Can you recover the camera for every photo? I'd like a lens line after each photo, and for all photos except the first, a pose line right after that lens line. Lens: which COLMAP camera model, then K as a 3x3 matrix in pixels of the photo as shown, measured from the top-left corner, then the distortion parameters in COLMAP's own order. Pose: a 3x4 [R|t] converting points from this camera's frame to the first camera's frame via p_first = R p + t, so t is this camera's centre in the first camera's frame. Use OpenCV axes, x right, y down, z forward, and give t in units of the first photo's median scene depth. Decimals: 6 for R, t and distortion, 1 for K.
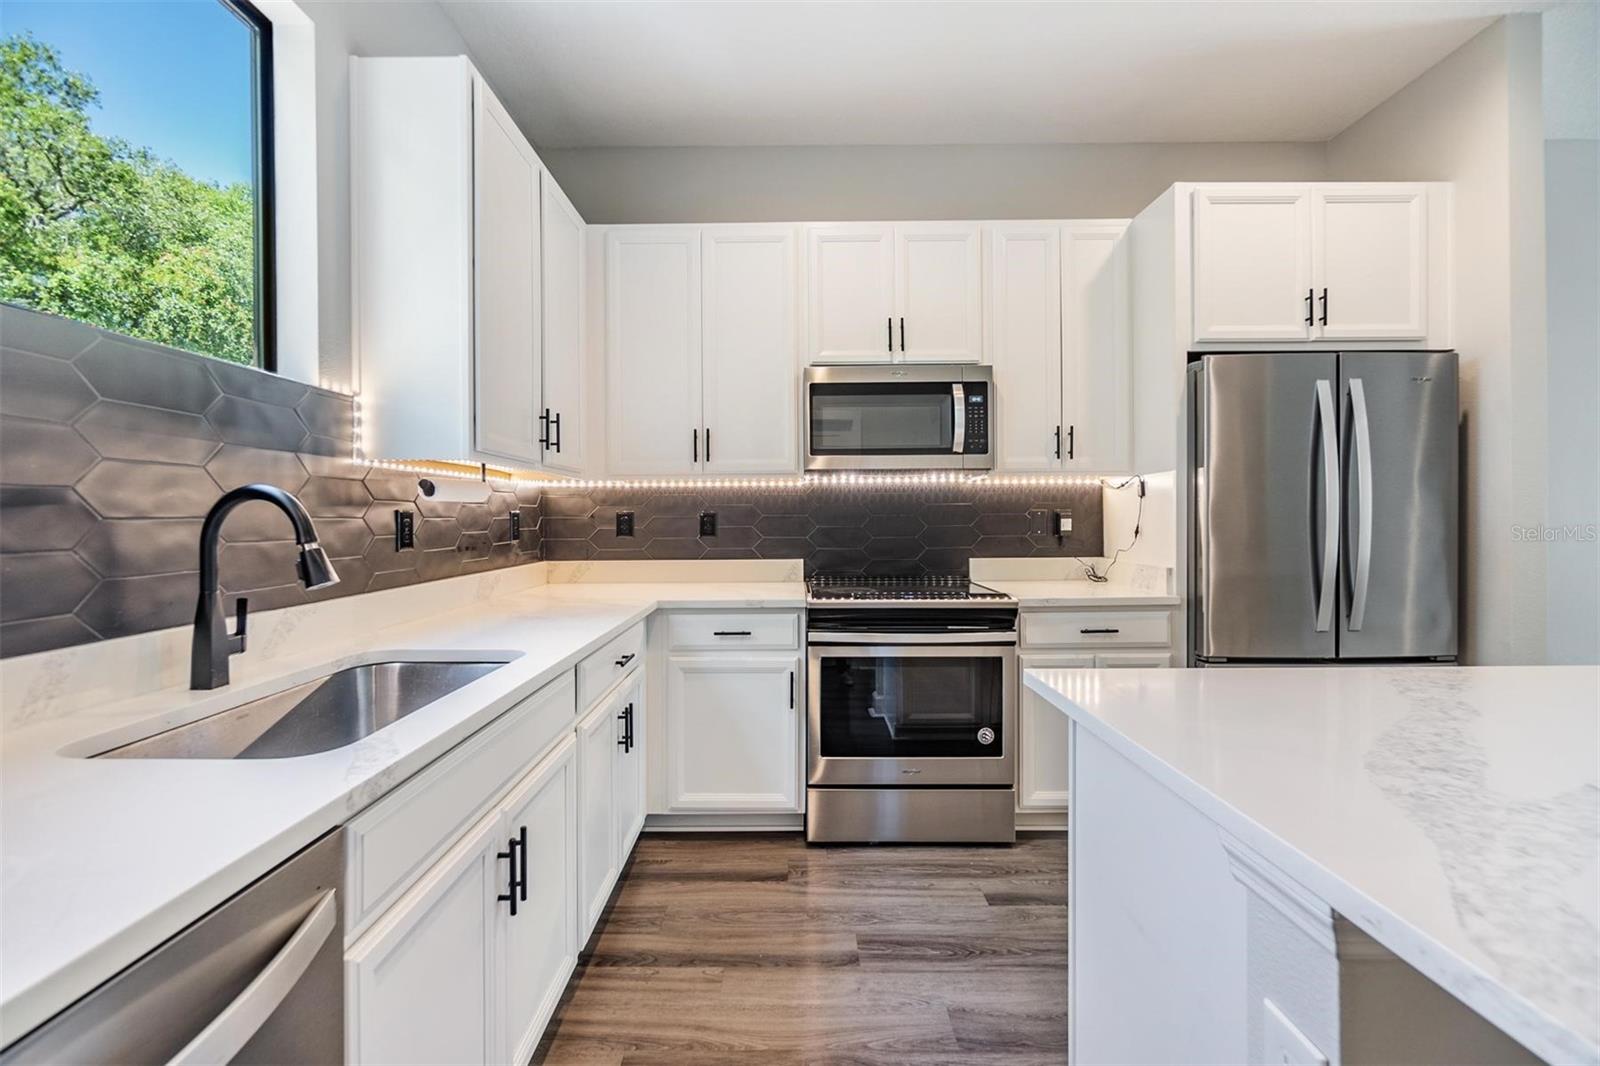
lens RADIAL K [[692.3, 0, 795.2], [0, 692.3, 518.9], [0, 0, 1]] dist [-0.004279, -0.000268]
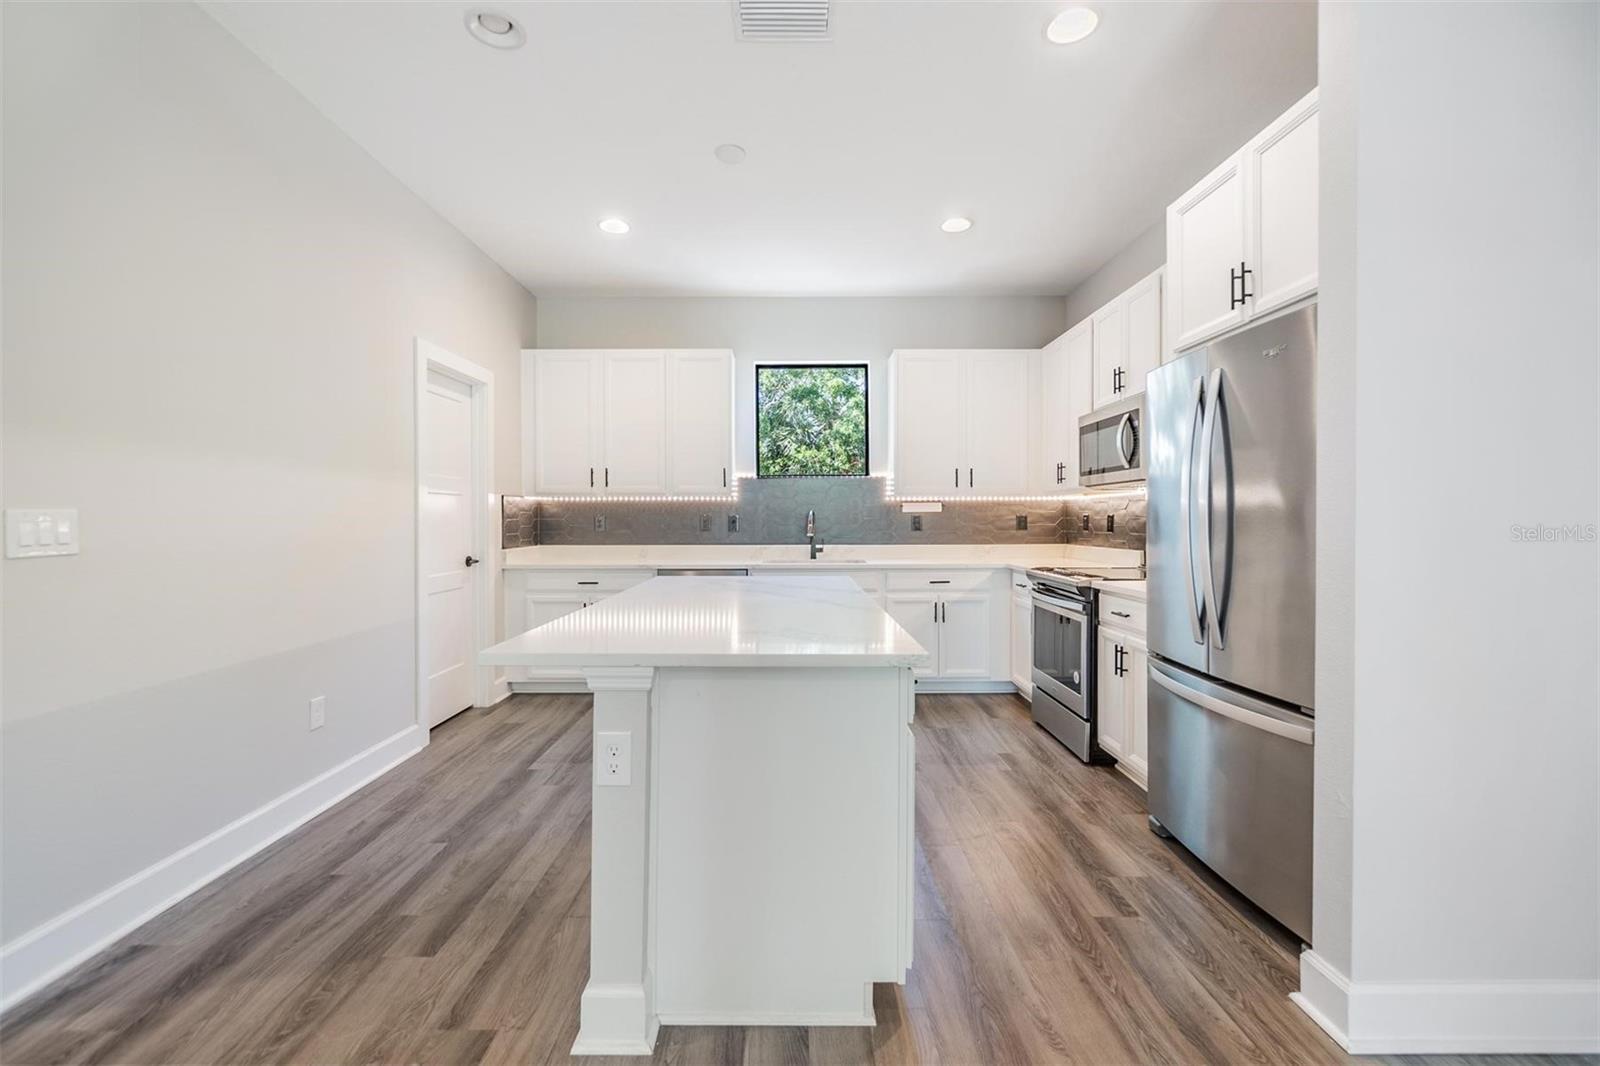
lens RADIAL K [[694.8, 0, 795.4], [0, 694.8, 523.4], [0, 0, 1]] dist [-0.000135, 0.000054]
pose [[0.010253, 0.011599, -0.999880, 1.800775], [-0.001369, 0.999932, 0.011586, -0.011070], [0.999947, 0.001250, 0.010268, 0.461244]]
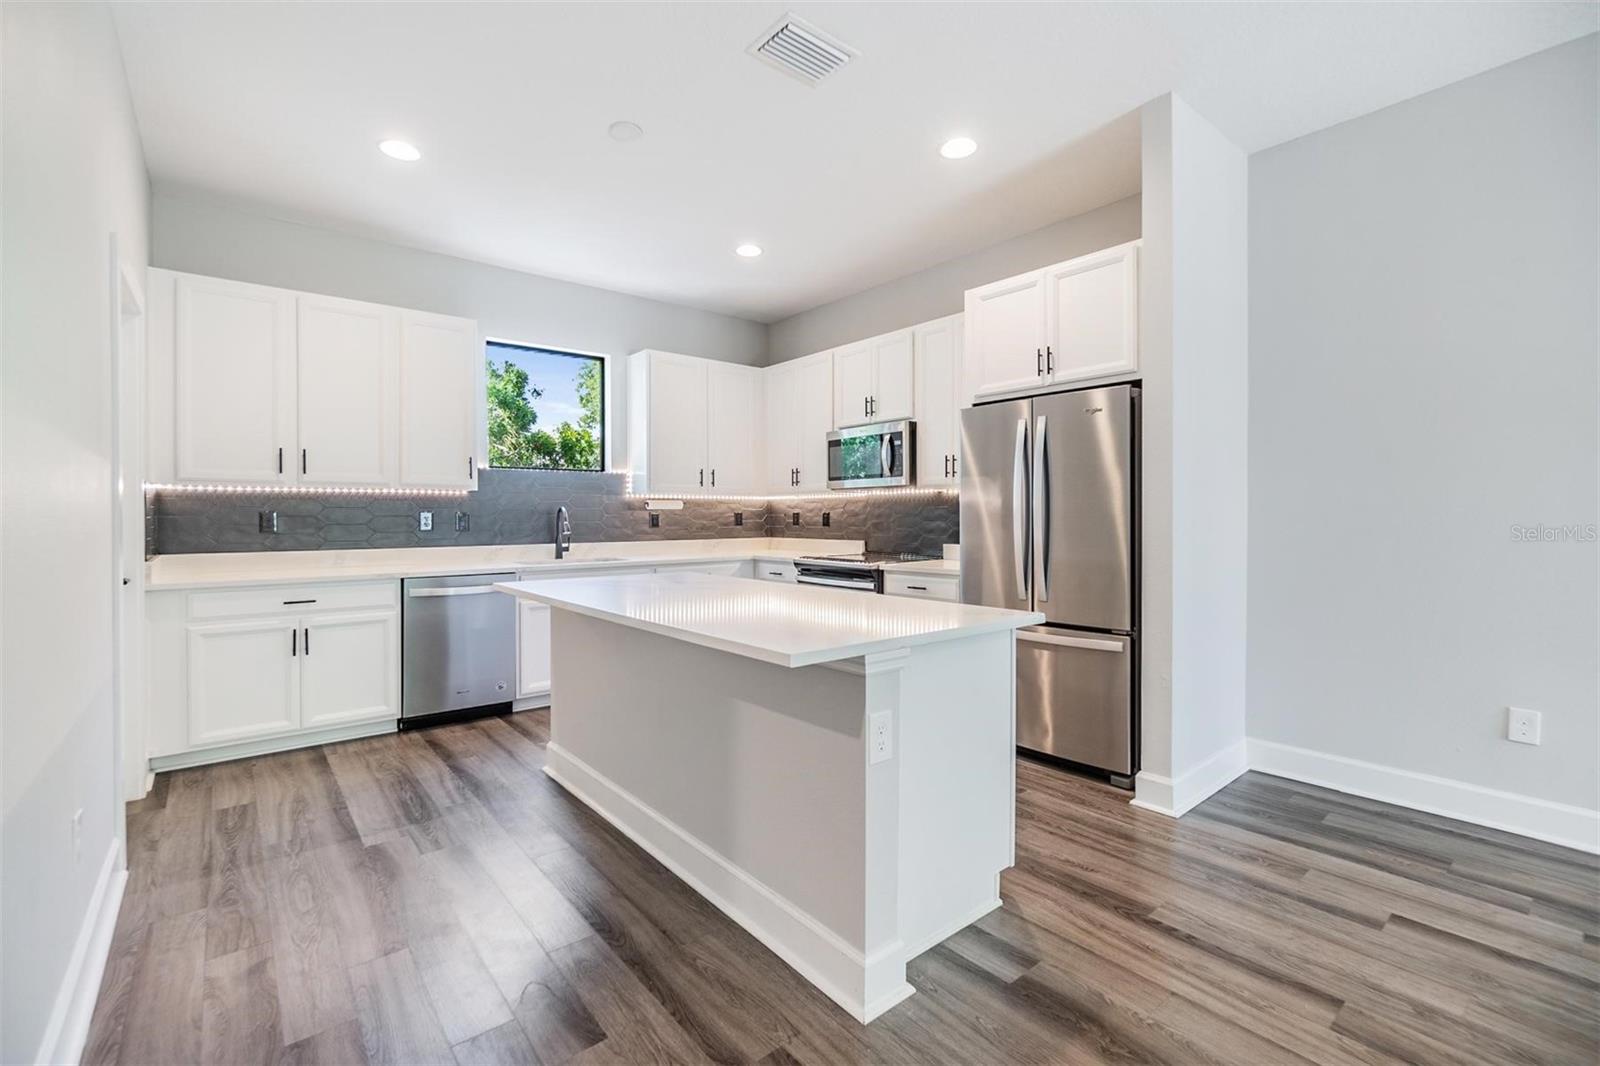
lens RADIAL K [[696.3, 0, 794.1], [0, 696.3, 516.9], [0, 0, 1]] dist [-0.002231, 0.000178]
pose [[0.641463, 0.005937, -0.767131, 1.625070], [-0.003406, 0.999982, 0.004891, -0.009167], [0.767147, -0.000525, 0.641472, -0.267461]]
